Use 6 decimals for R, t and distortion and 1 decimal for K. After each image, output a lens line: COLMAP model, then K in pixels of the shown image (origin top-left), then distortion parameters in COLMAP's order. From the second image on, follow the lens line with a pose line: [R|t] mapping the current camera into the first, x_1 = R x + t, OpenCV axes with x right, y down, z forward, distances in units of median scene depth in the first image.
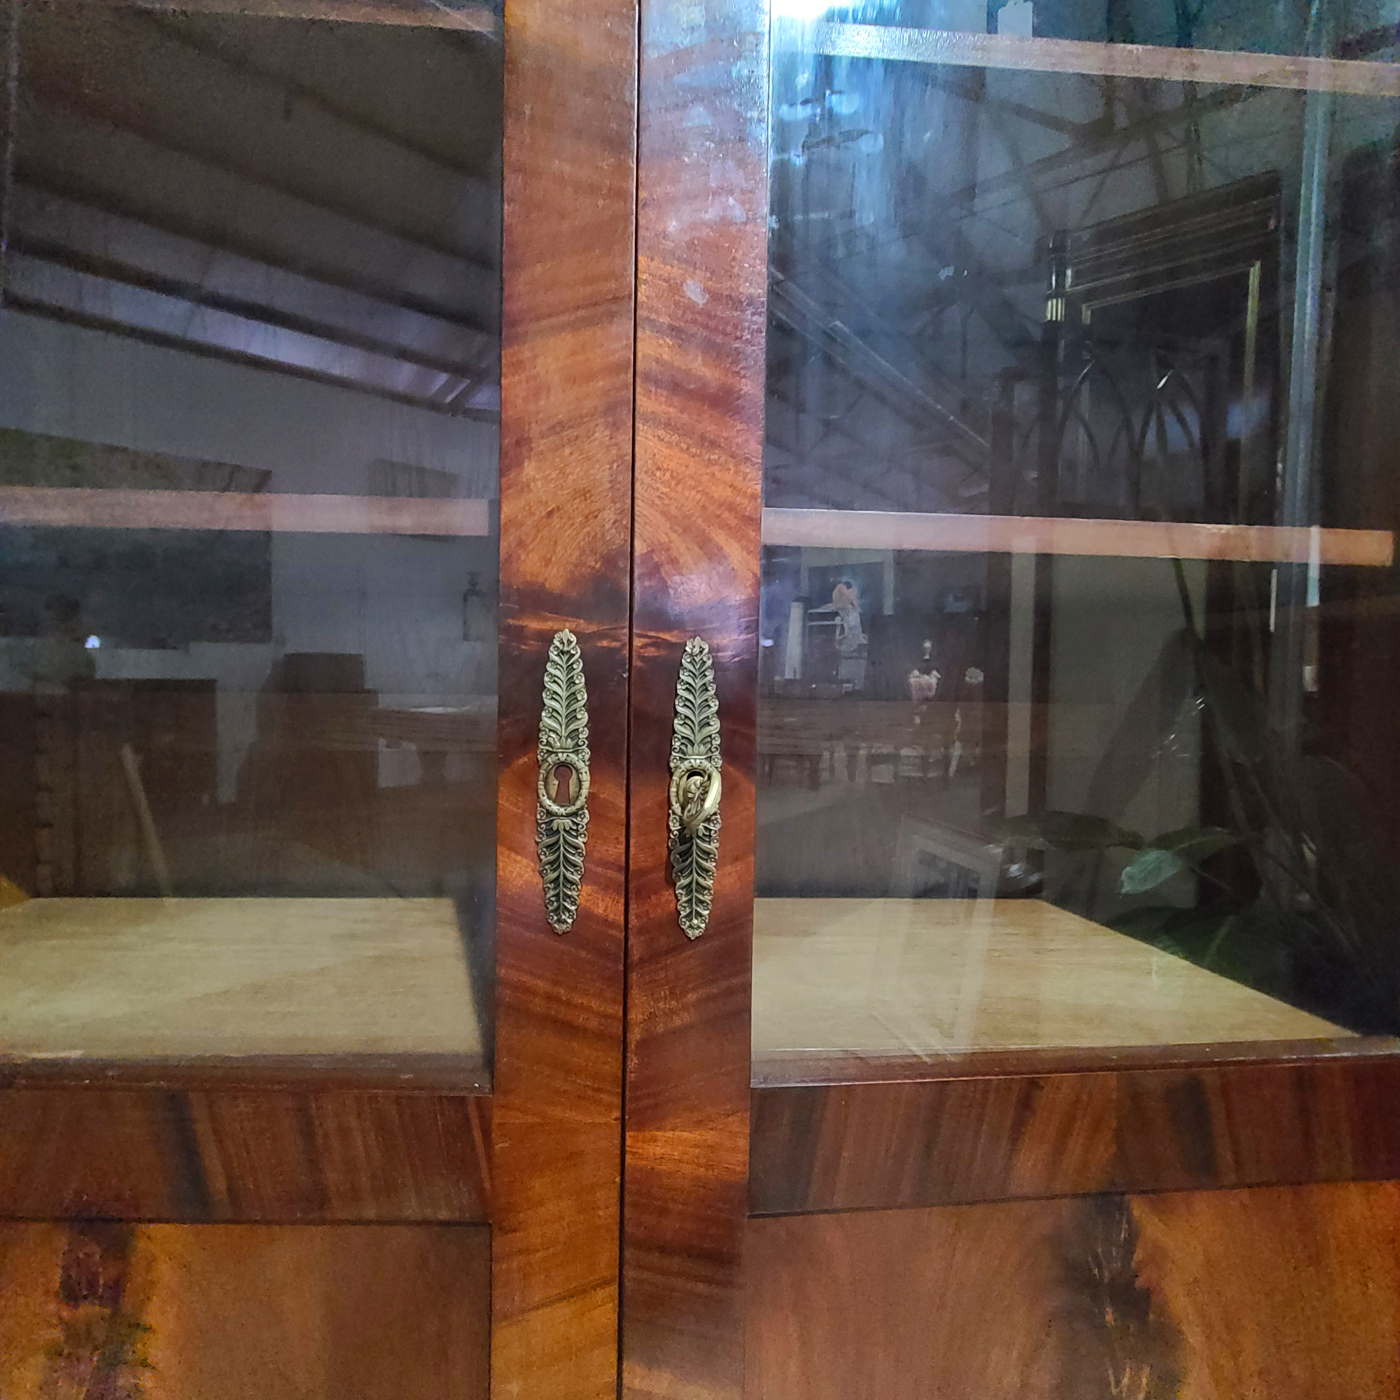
lens RADIAL K [[1175.9, 0, 700.0], [0, 1175.9, 700.0], [0, 0, 1]] dist [0.003916, 0.007597]
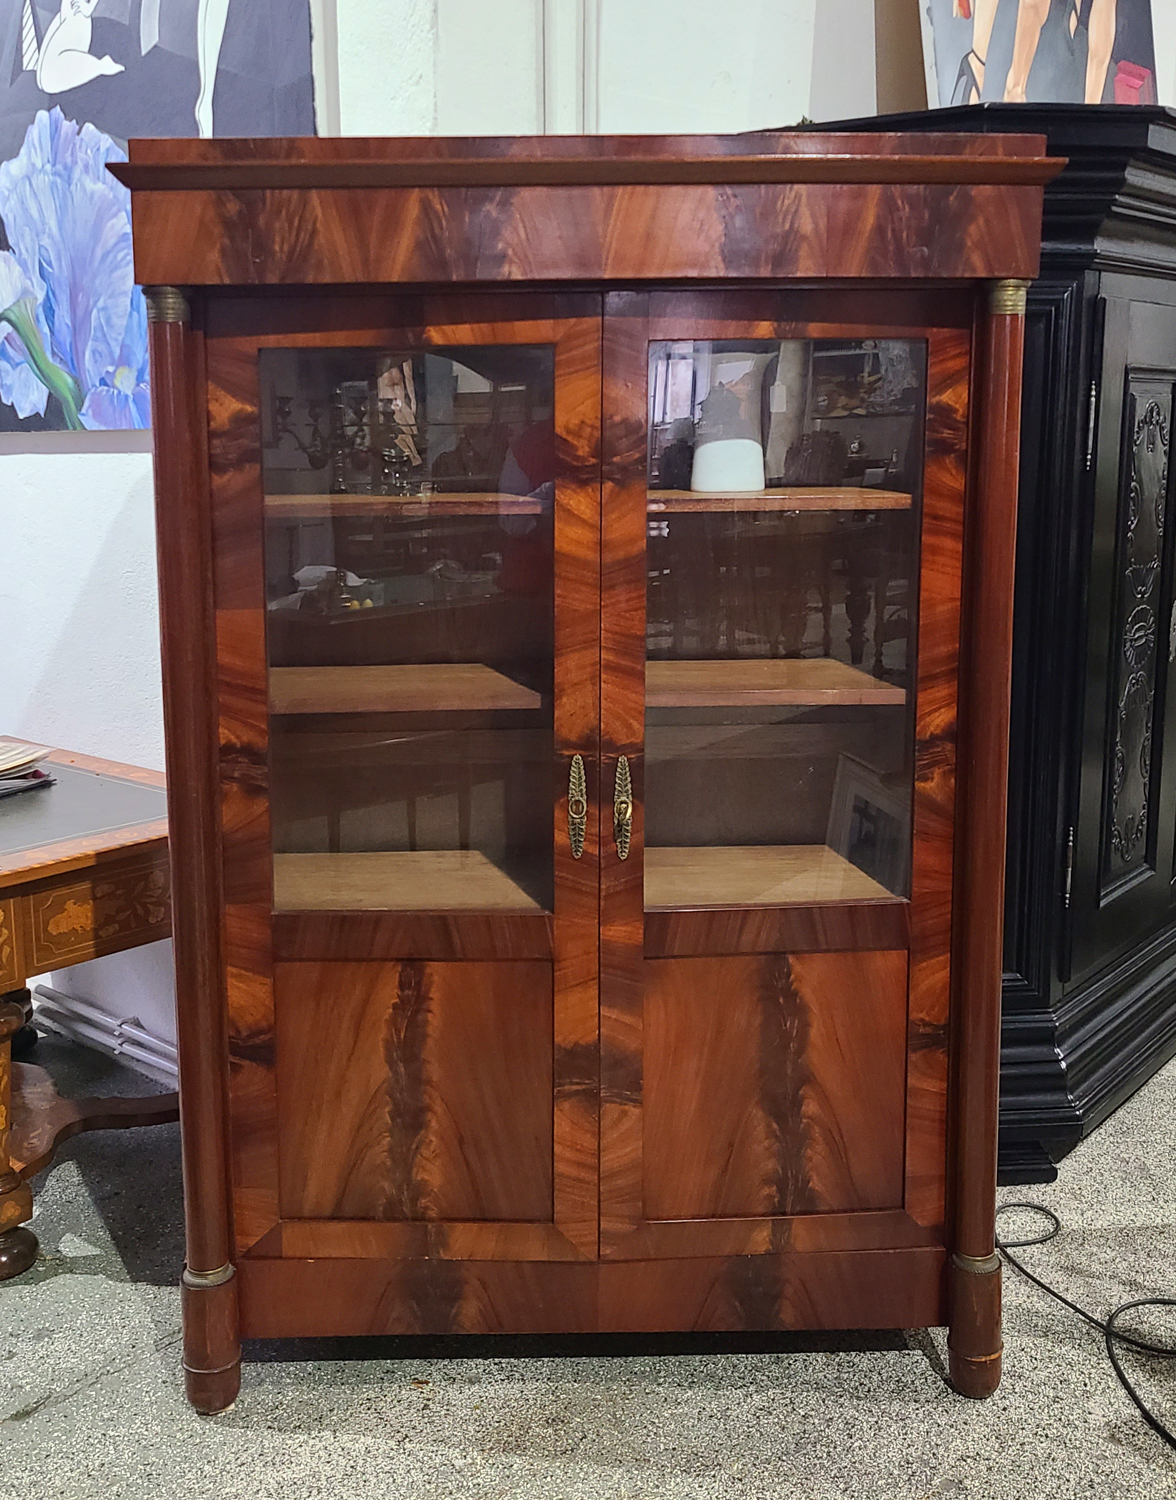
lens RADIAL K [[1797.7, 0, 588.0], [0, 1797.7, 750.0], [0, 0, 1]] dist [0.006305, -0.006610]
pose [[0.999615, -0.009586, -0.026036, 0.025214], [0.012724, 0.992304, 0.123167, -0.595698], [0.024655, -0.123451, 0.992044, -3.268247]]
